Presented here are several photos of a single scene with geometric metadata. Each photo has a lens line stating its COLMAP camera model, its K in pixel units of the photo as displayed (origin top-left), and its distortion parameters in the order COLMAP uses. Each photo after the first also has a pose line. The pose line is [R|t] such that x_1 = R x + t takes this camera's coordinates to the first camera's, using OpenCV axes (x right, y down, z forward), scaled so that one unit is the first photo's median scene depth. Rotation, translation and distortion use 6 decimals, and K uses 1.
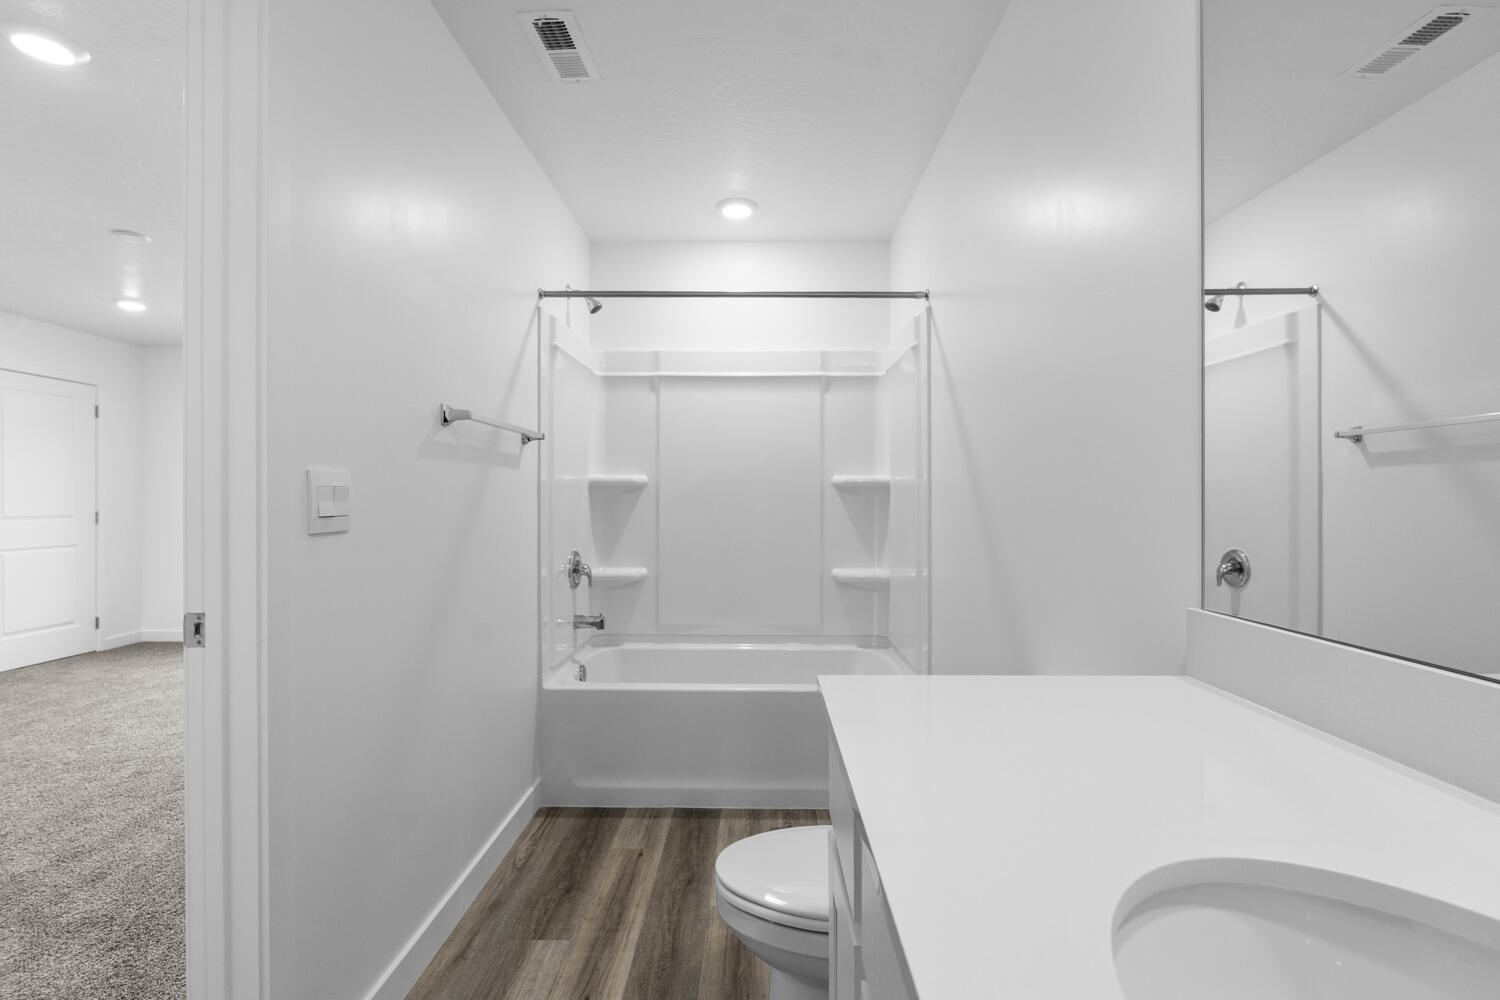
lens RADIAL K [[663.7, 0, 745.5], [0, 663.7, 500.0], [0, 0, 1]] dist [-0.006733, 0.000565]
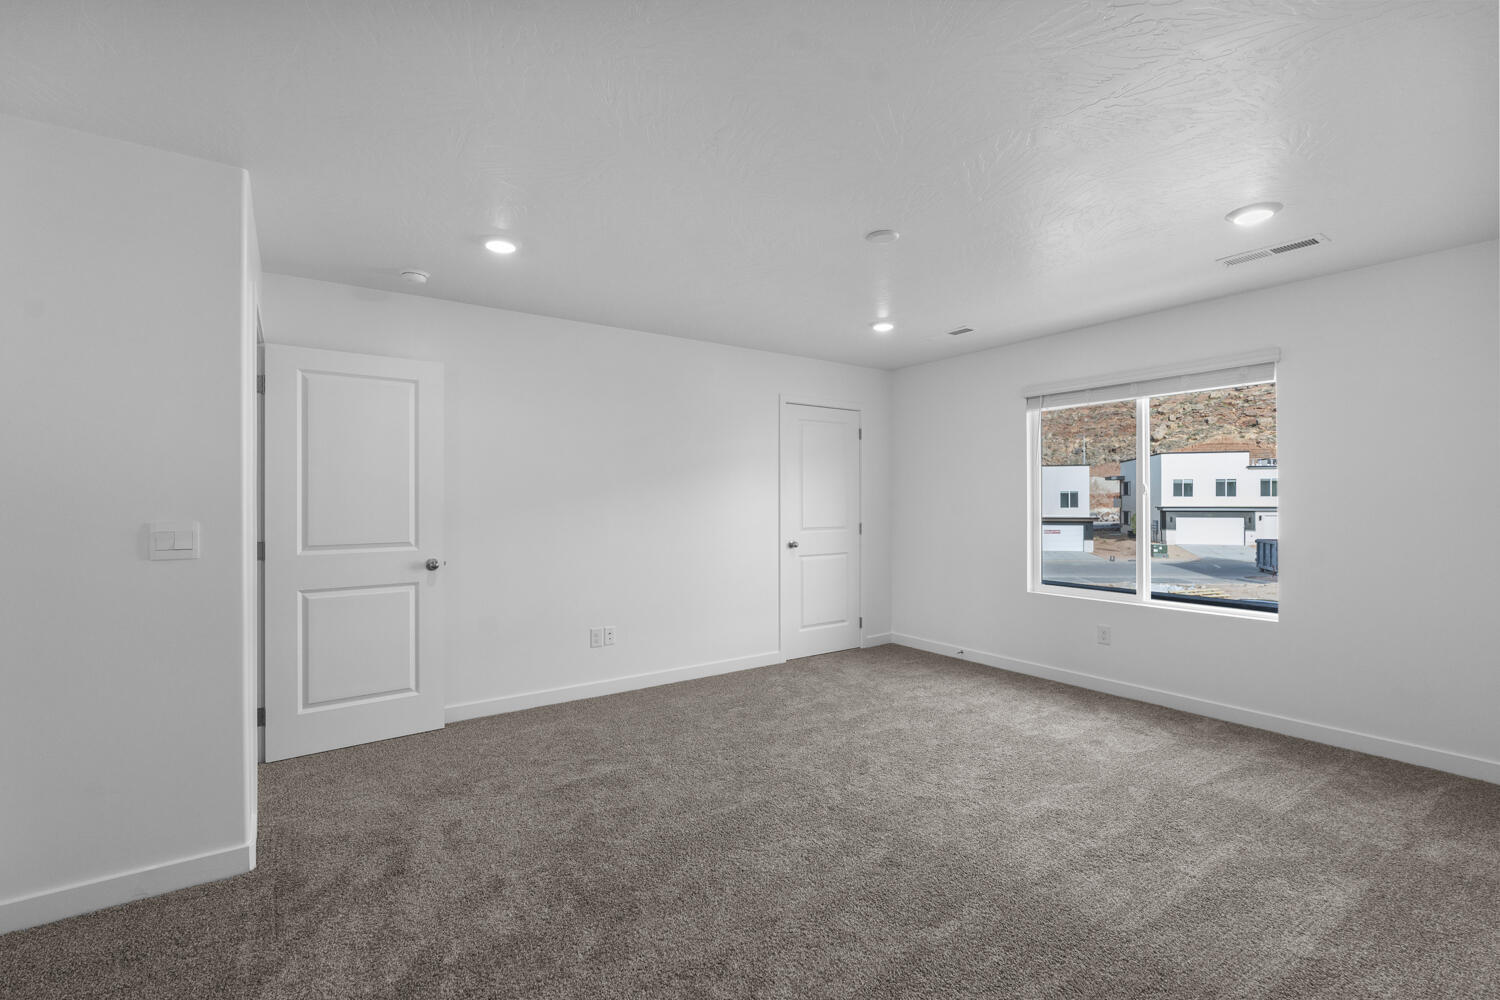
lens RADIAL K [[663.7, 0, 745.5], [0, 663.7, 500.0], [0, 0, 1]] dist [-0.006733, 0.000565]
pose [[0.578043, -0.001611, -0.816005, -0.238993], [0.000582, 0.999999, -0.001562, -0.027260], [0.816006, 0.000428, 0.578043, 0.256499]]
